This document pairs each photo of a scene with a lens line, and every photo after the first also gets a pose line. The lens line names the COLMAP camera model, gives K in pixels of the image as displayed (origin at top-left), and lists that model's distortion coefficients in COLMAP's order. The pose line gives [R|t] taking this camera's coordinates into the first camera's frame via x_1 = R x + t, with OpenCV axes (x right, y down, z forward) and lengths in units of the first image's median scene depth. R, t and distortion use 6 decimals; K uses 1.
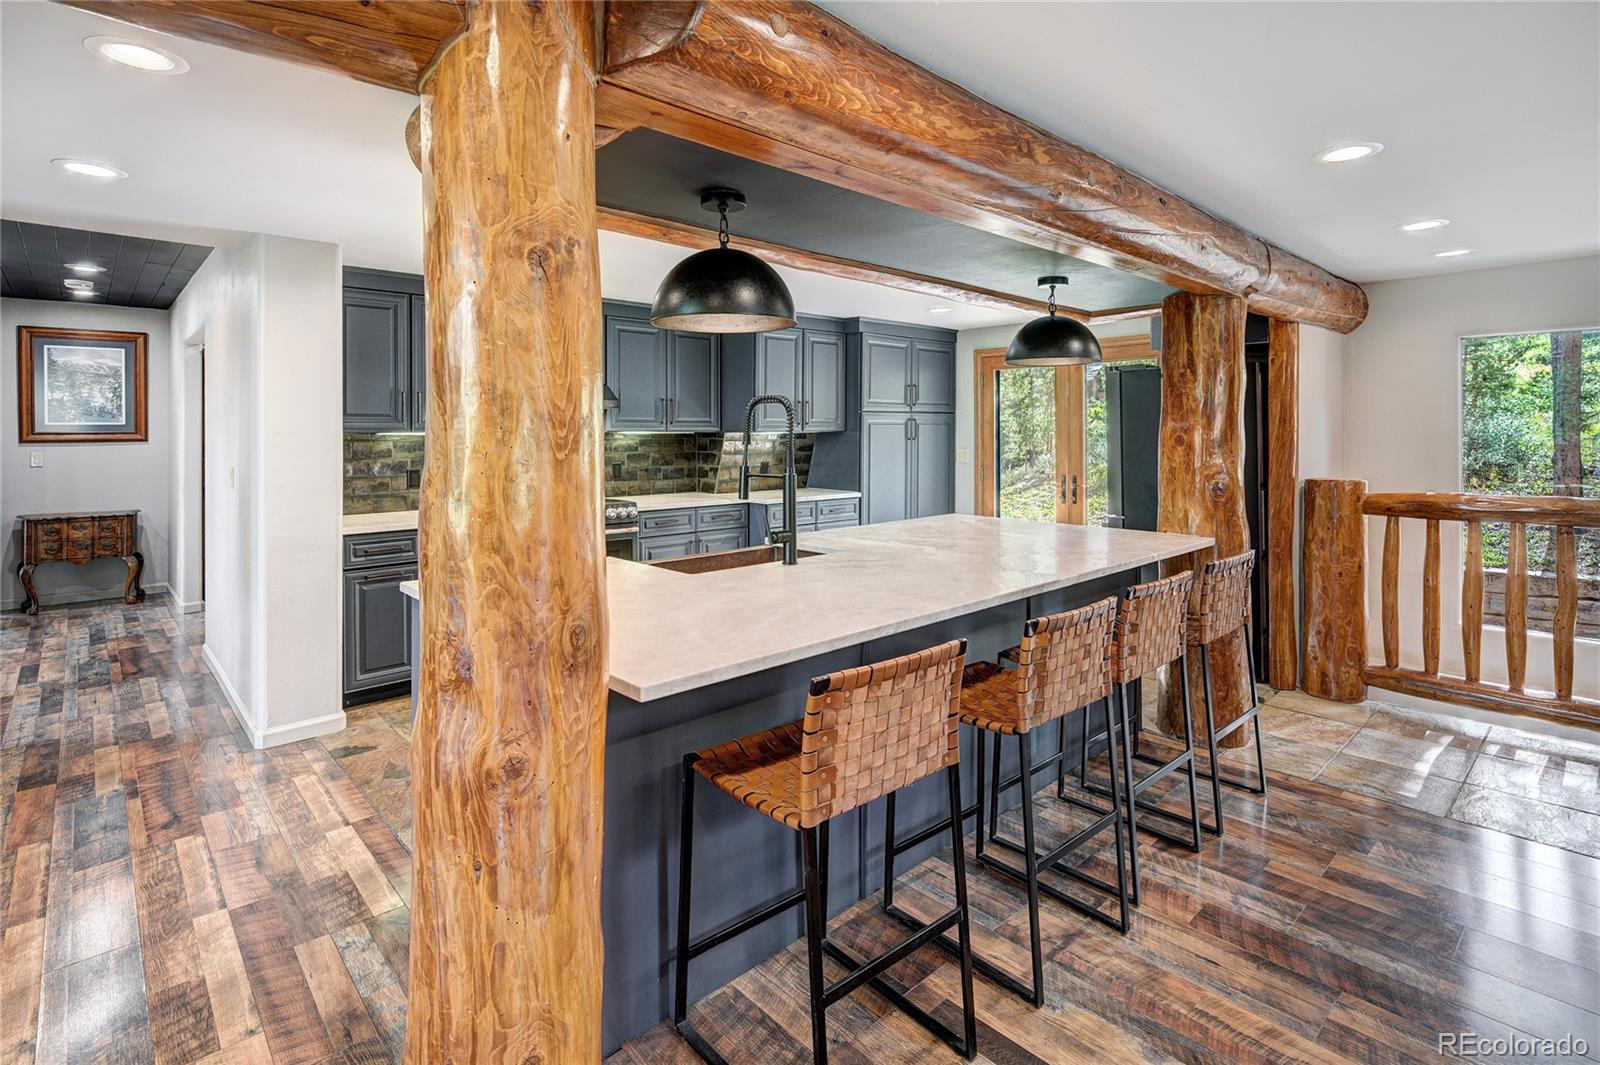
lens RADIAL K [[783.6, 0, 803.5], [0, 783.6, 432.2], [0, 0, 1]] dist [0.001551, -0.000019]
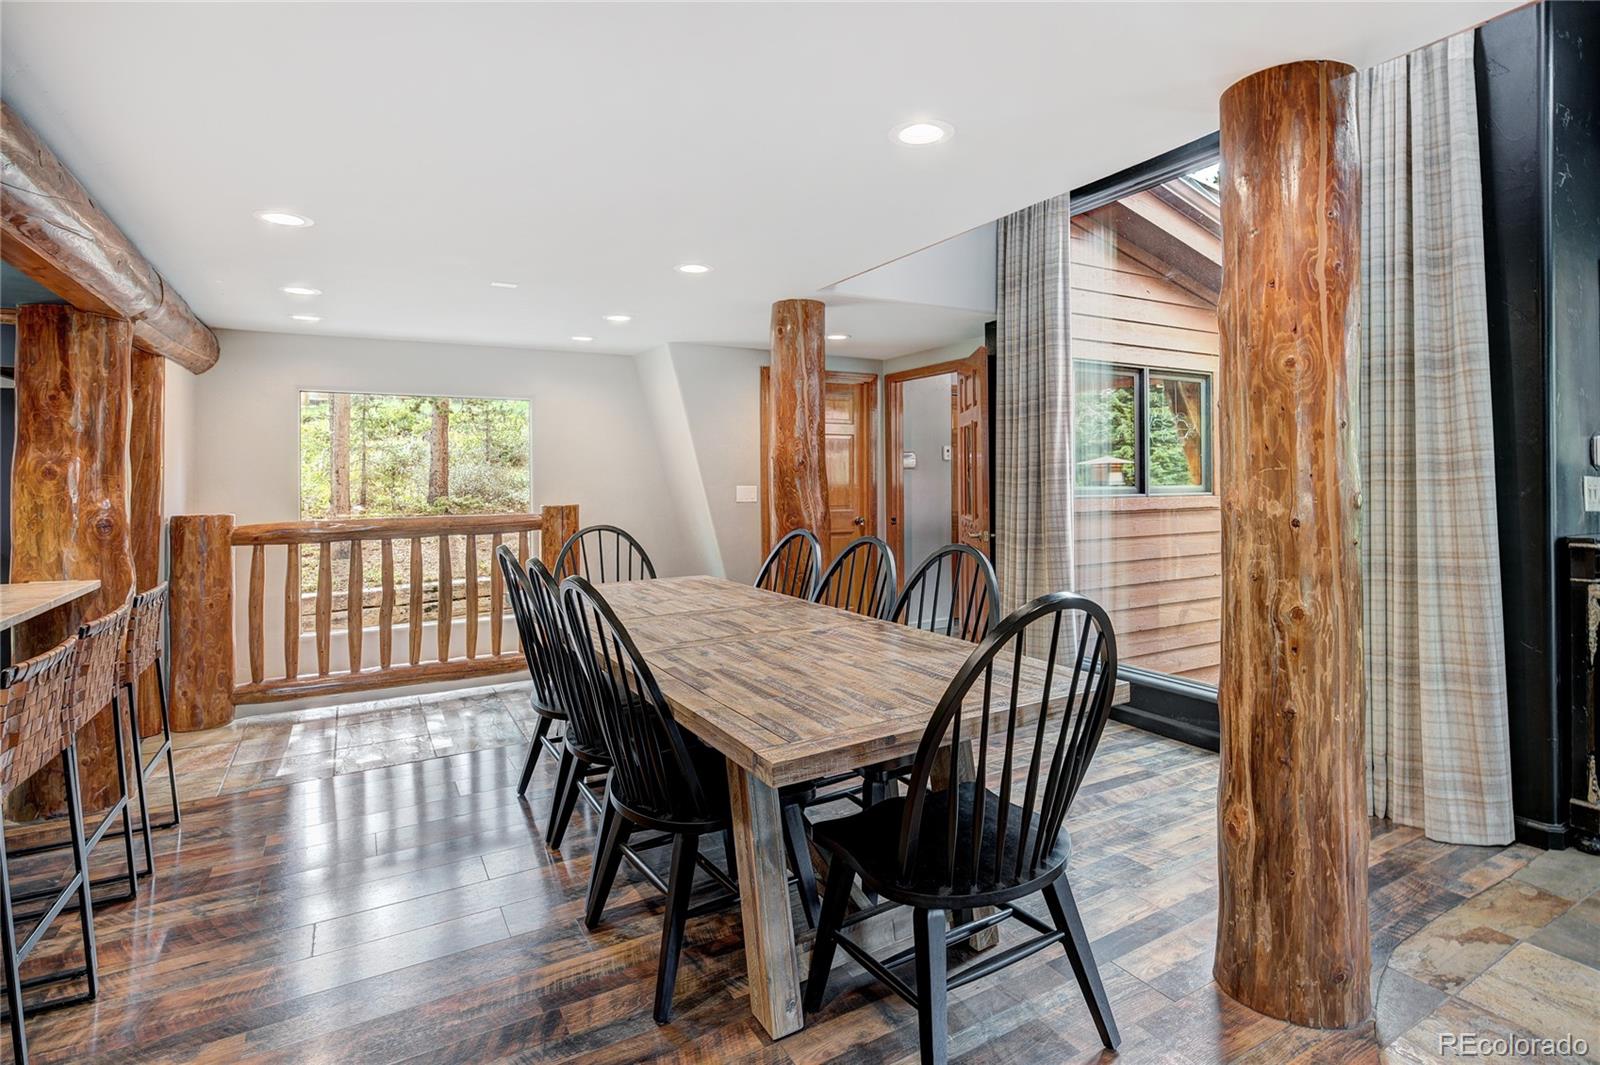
lens RADIAL K [[783.6, 0, 837.0], [0, 783.6, 480.8], [0, 0, 1]] dist [0.001551, -0.000019]
pose [[0.193594, -0.002512, 0.981079, -0.174443], [0.009688, 0.999953, 0.000648, 0.023199], [-0.981034, 0.009380, 0.193609, -0.016891]]
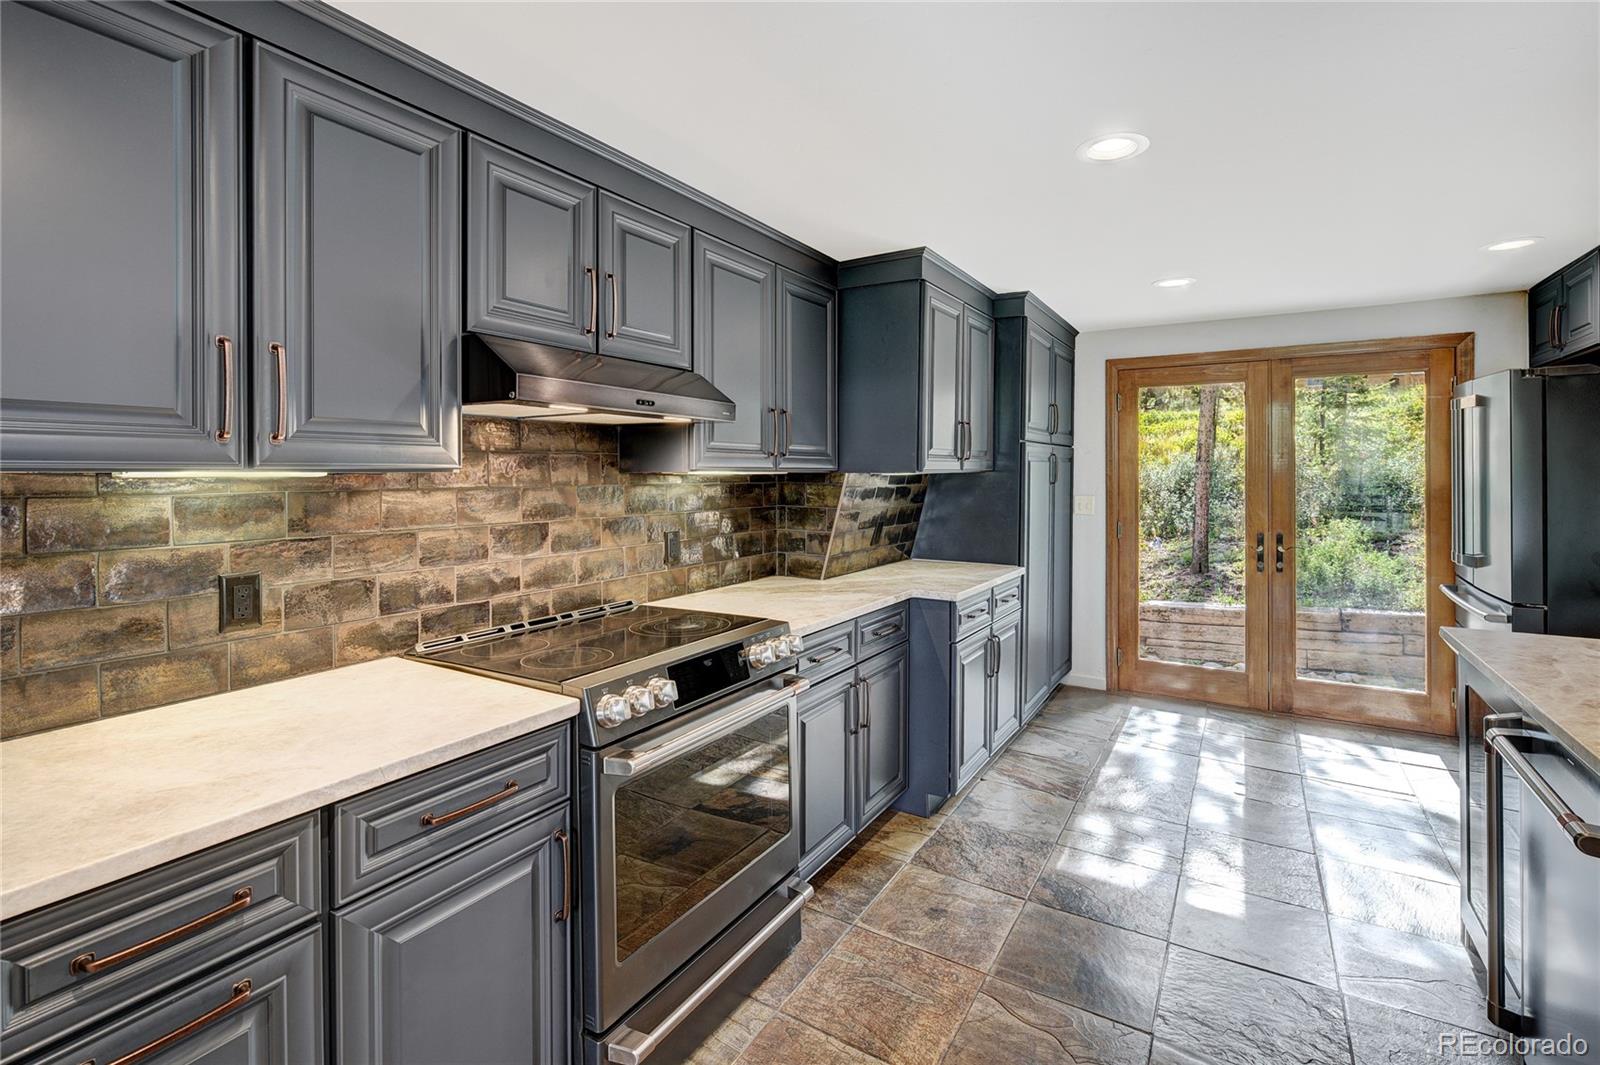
lens RADIAL K [[734.2, 0, 808.9], [0, 734.2, 470.0], [0, 0, 1]] dist [-0.008452, -0.000009]
pose [[0.964180, 0.003168, 0.265231, -0.391394], [-0.002109, 0.999989, -0.004280, 0.000830], [-0.265242, 0.003567, 0.964175, 0.712231]]
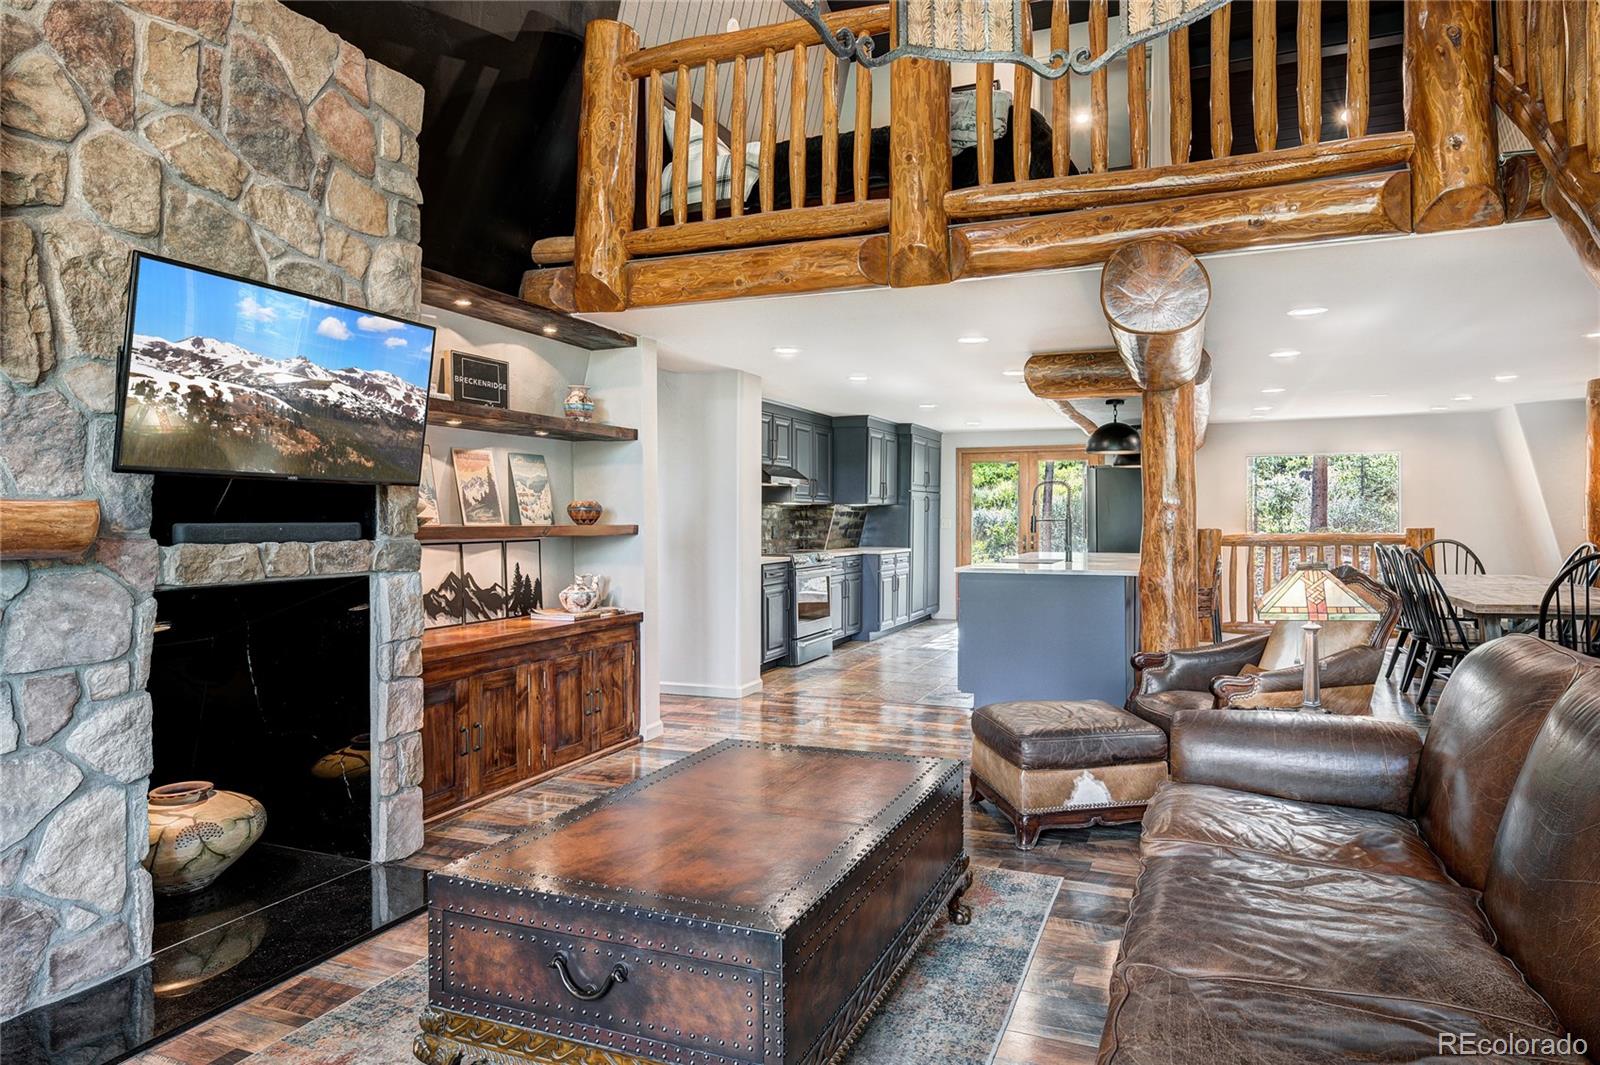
lens RADIAL K [[892.1, 0, 845.3], [0, 892.1, 525.1], [0, 0, 1]] dist [-0.004895, 0.001251]
pose [[0.906644, -0.001691, 0.421894, -1.092624], [-0.000717, 0.999984, 0.005549, 0.040999], [-0.421897, -0.005333, 0.906628, -0.636212]]
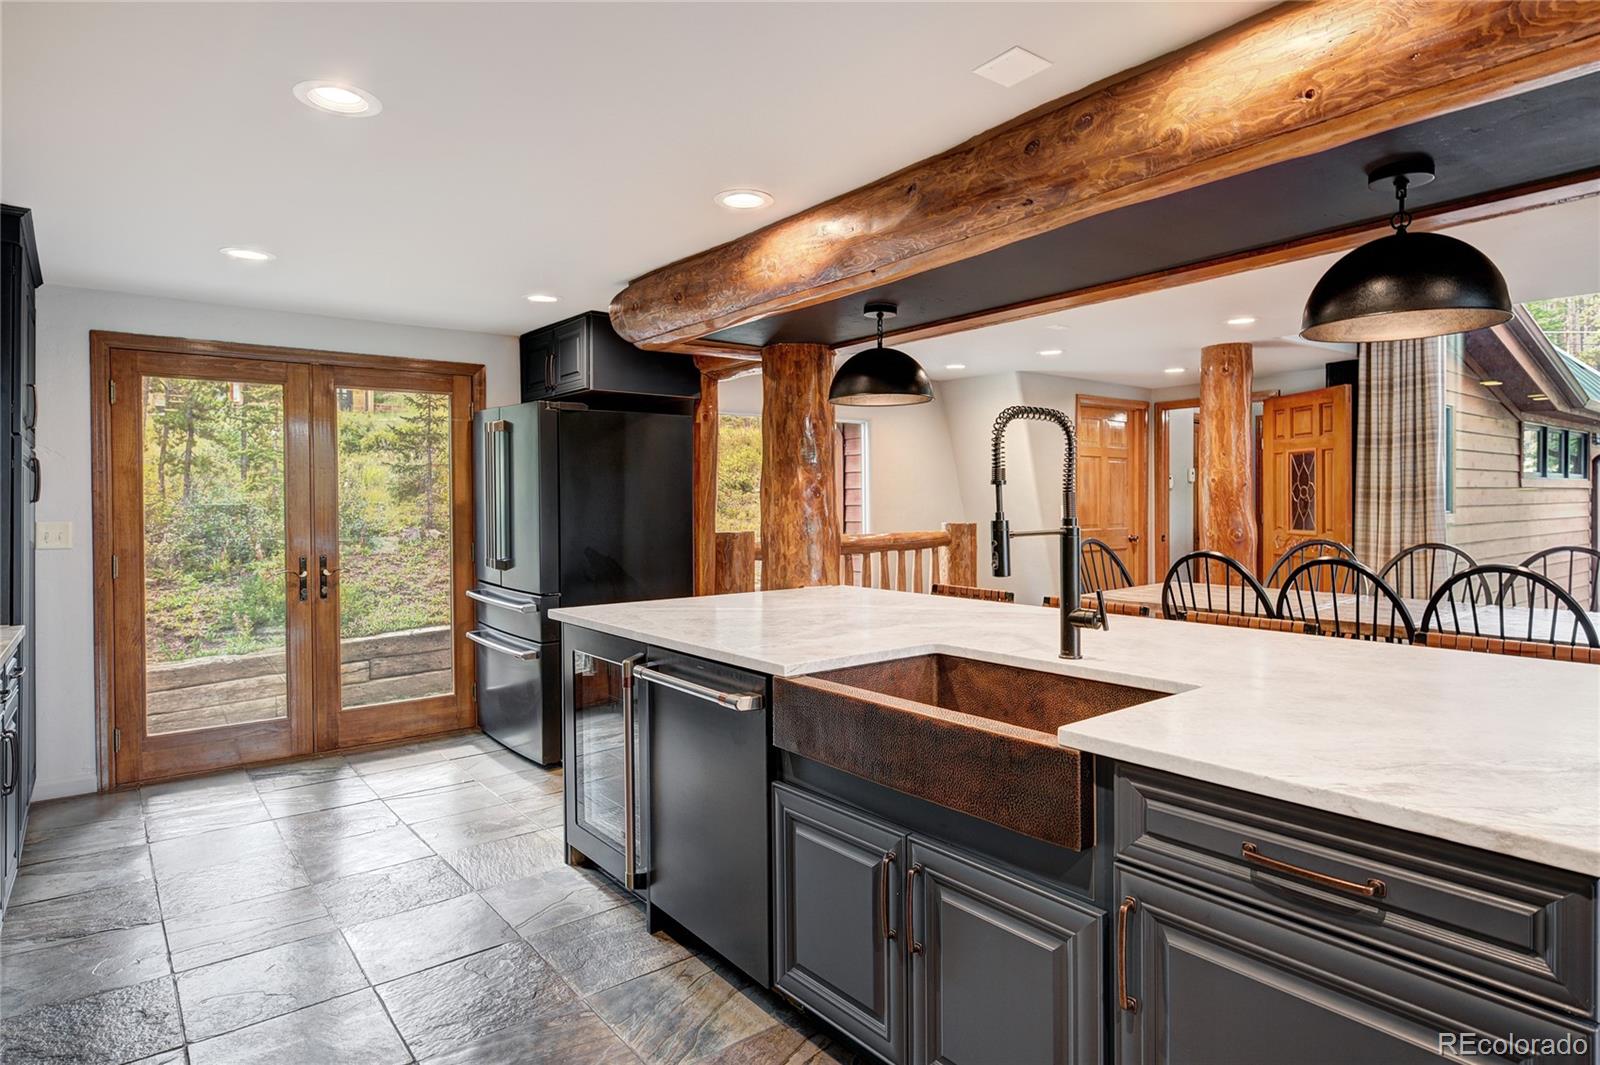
lens RADIAL K [[892.1, 0, 801.0], [0, 892.1, 525.0], [0, 0, 1]] dist [-0.004895, 0.001251]
pose [[0.078551, -0.023944, 0.996623, -0.572877], [0.006022, 0.999705, 0.023543, 0.021641], [-0.996892, 0.004152, 0.078672, 0.829040]]
